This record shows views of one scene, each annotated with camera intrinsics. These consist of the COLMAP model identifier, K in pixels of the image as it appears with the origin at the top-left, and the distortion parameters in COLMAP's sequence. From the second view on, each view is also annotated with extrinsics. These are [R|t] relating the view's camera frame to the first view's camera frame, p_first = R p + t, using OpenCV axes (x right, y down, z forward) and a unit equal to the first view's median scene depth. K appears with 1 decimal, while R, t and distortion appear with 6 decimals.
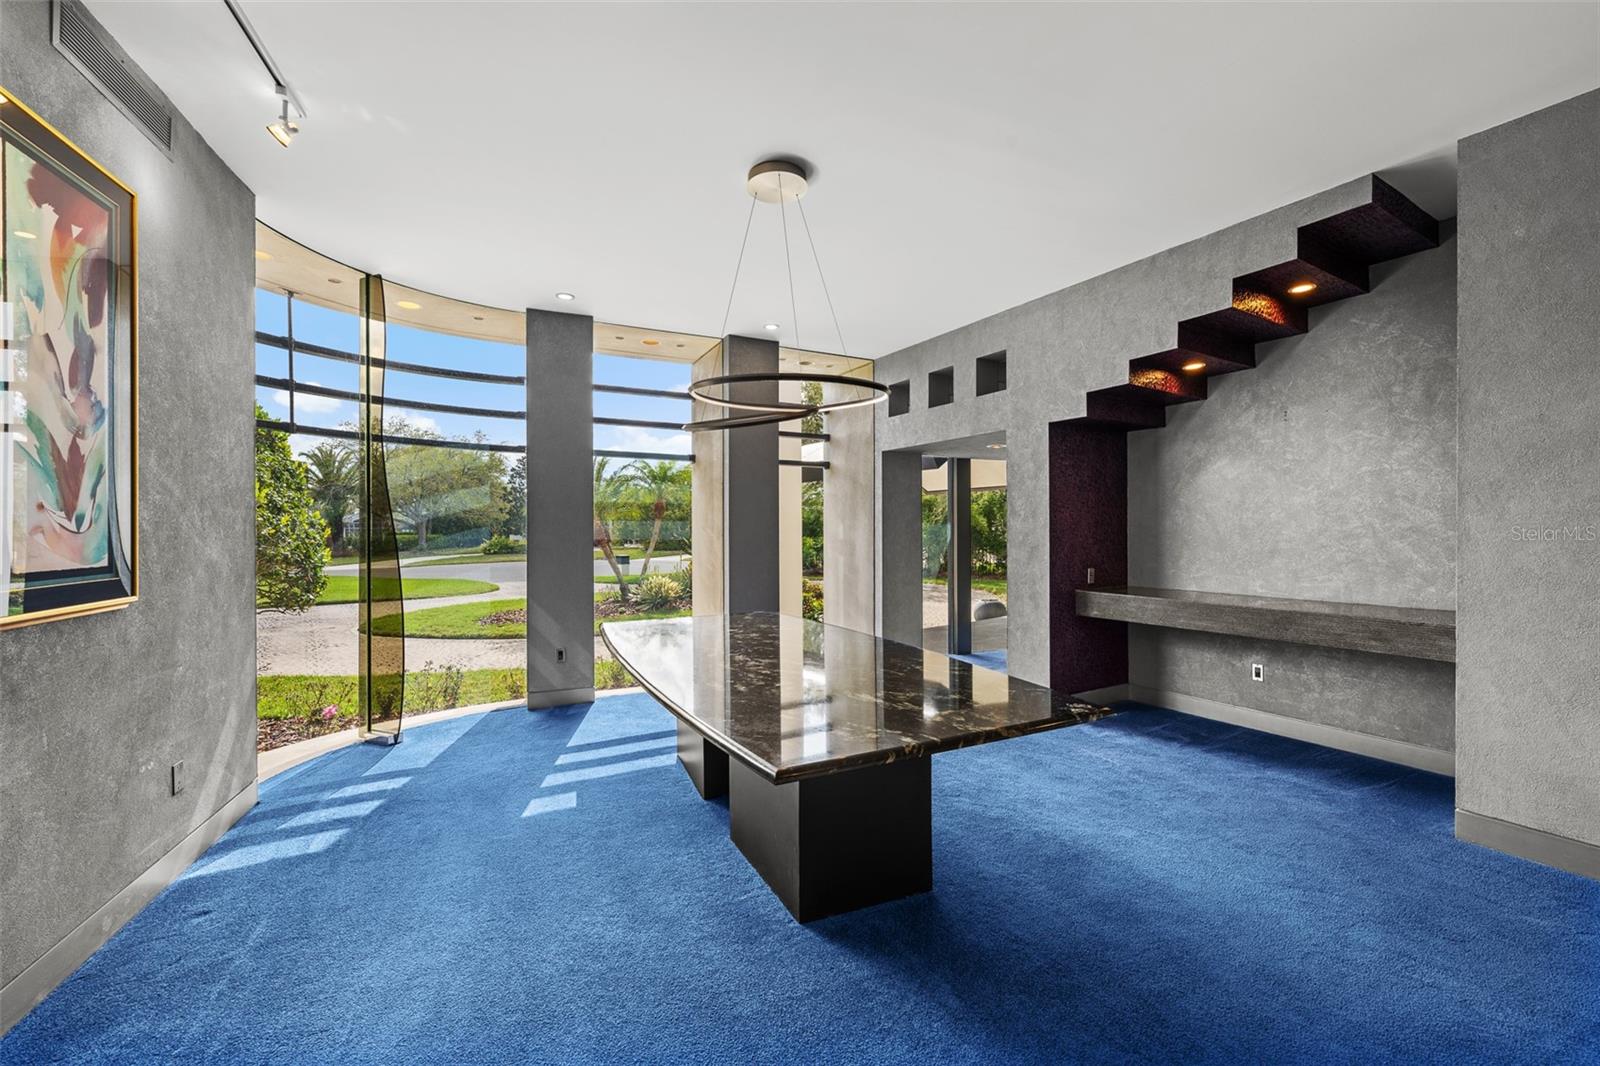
lens RADIAL K [[643.7, 0, 802.6], [0, 643.7, 530.4], [0, 0, 1]] dist [-0.001798, 0.000118]
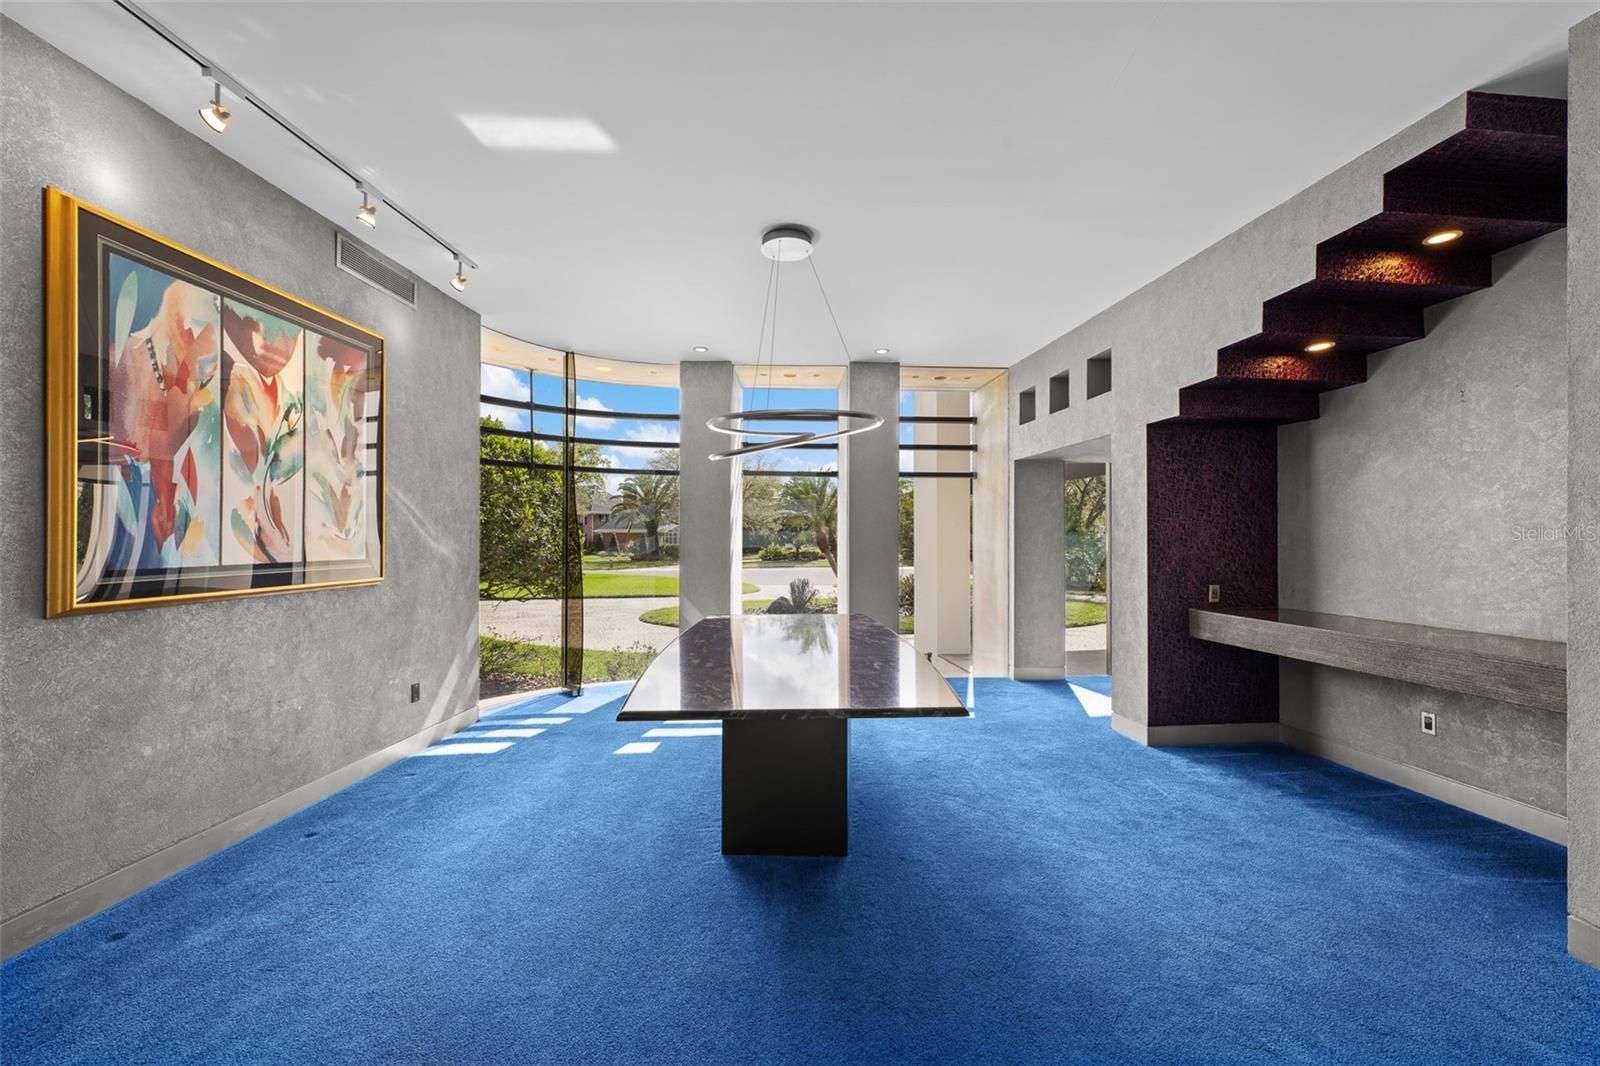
lens RADIAL K [[643.7, 0, 801.0], [0, 643.7, 536.2], [0, 0, 1]] dist [-0.001798, 0.000118]
pose [[0.910009, 0.002119, -0.414584, 0.376897], [-0.004556, 0.999978, -0.004891, -0.001132], [0.414564, 0.006340, 0.909998, -0.044448]]
